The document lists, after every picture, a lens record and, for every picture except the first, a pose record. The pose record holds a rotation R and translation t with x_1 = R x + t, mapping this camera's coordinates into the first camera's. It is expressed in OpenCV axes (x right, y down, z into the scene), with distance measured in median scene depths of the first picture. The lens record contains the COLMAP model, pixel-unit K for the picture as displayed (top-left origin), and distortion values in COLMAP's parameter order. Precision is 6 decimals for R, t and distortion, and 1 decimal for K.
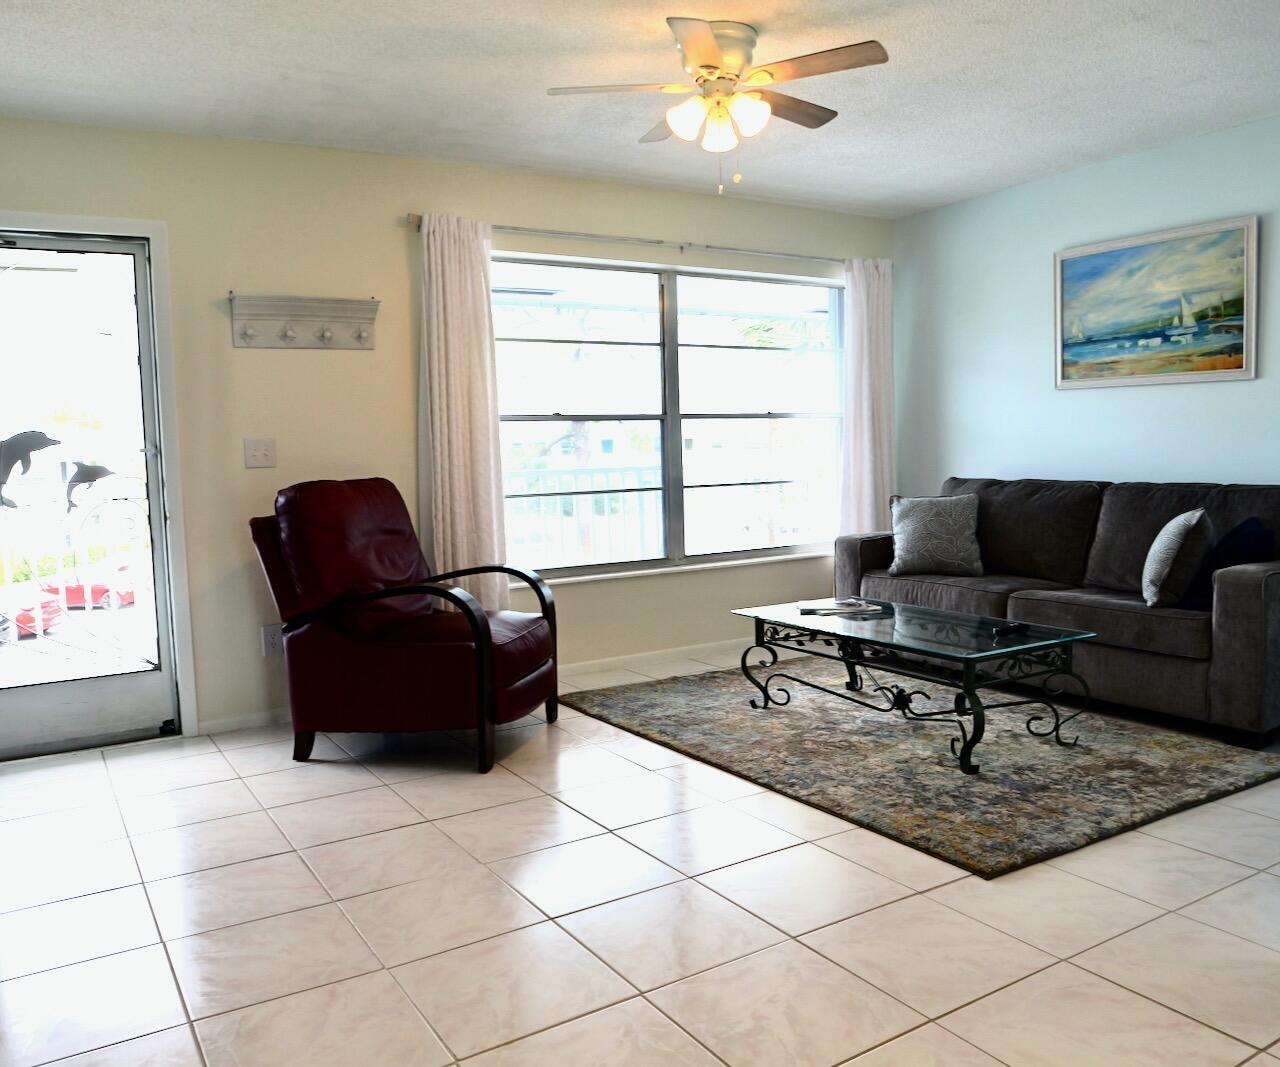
lens RADIAL K [[1020.8, 0, 600.6], [0, 1020.8, 535.3], [0, 0, 1]] dist [-0.033206, 0.006355]
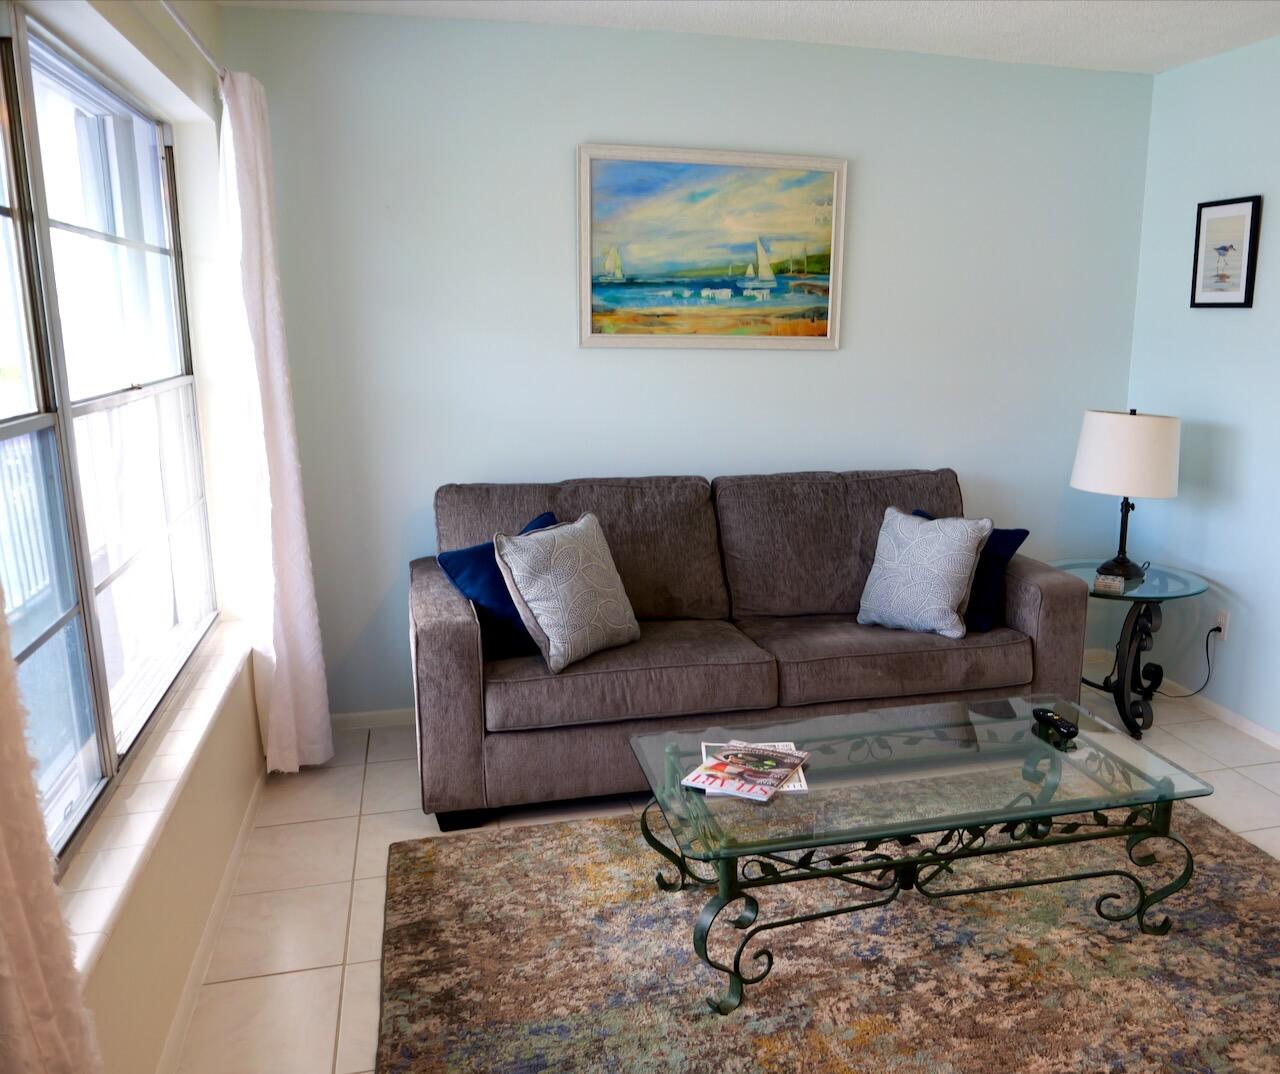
lens RADIAL K [[1117.5, 0, 640.0], [0, 1117.5, 537.0], [0, 0, 1]] dist [-0.007379, -0.006401]
pose [[0.246558, -0.172202, 0.953706, -0.348584], [0.069645, 0.984691, 0.159792, -0.156541], [-0.966622, 0.027023, 0.254777, 0.890490]]
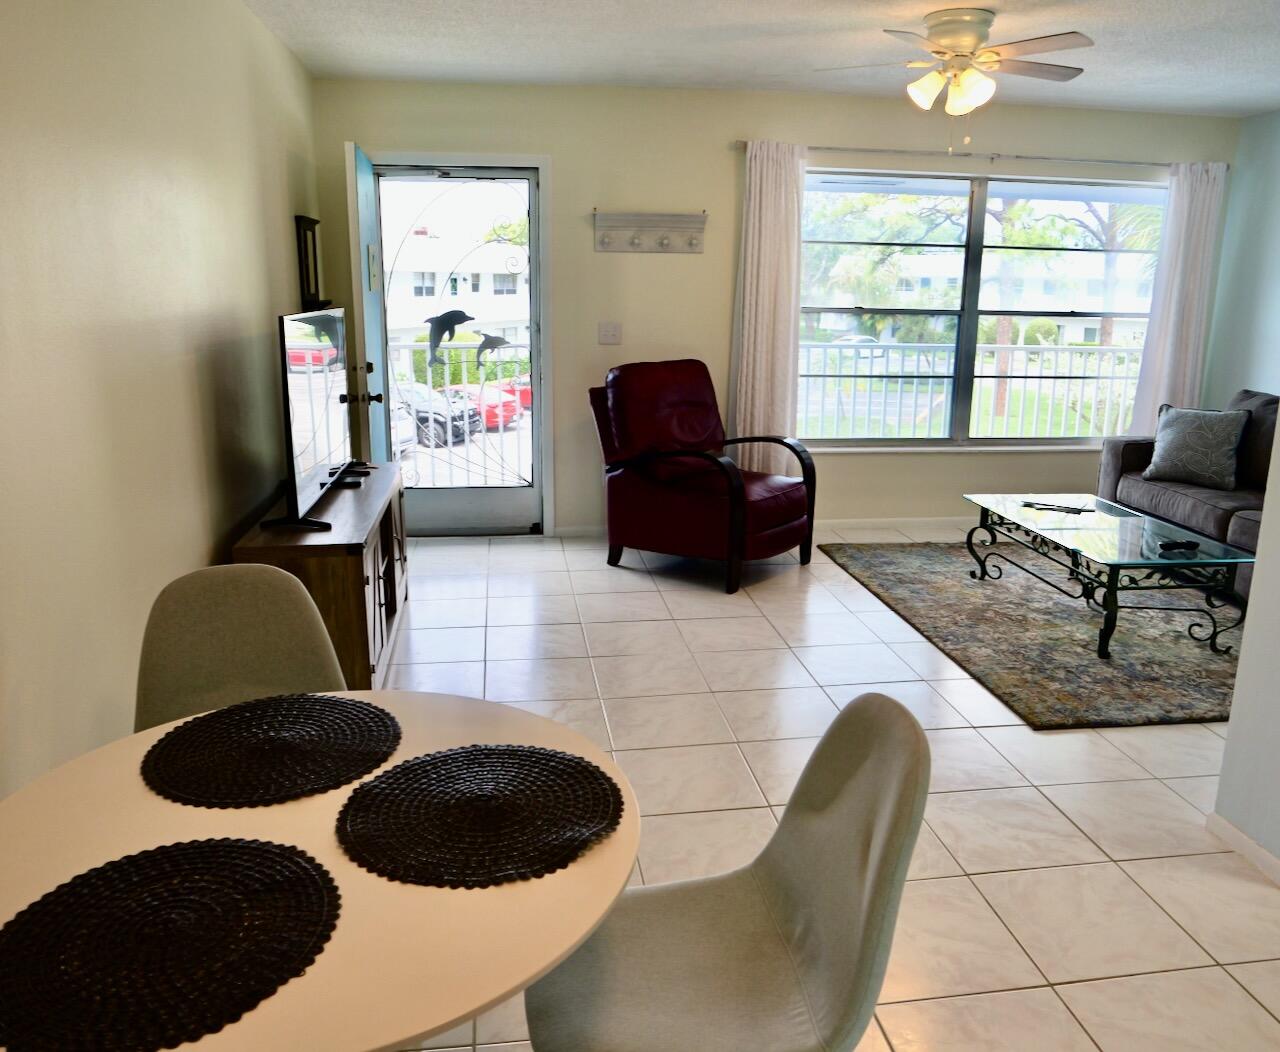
lens RADIAL K [[1004.6, 0, 640.0], [0, 1004.6, 526.0], [0, 0, 1]] dist [-0.006135, -0.004438]
pose [[0.923437, 0.134254, -0.359500, 0.204650], [-0.073706, 0.981415, 0.177179, -0.069675], [0.376605, -0.137117, 0.916170, -0.215726]]
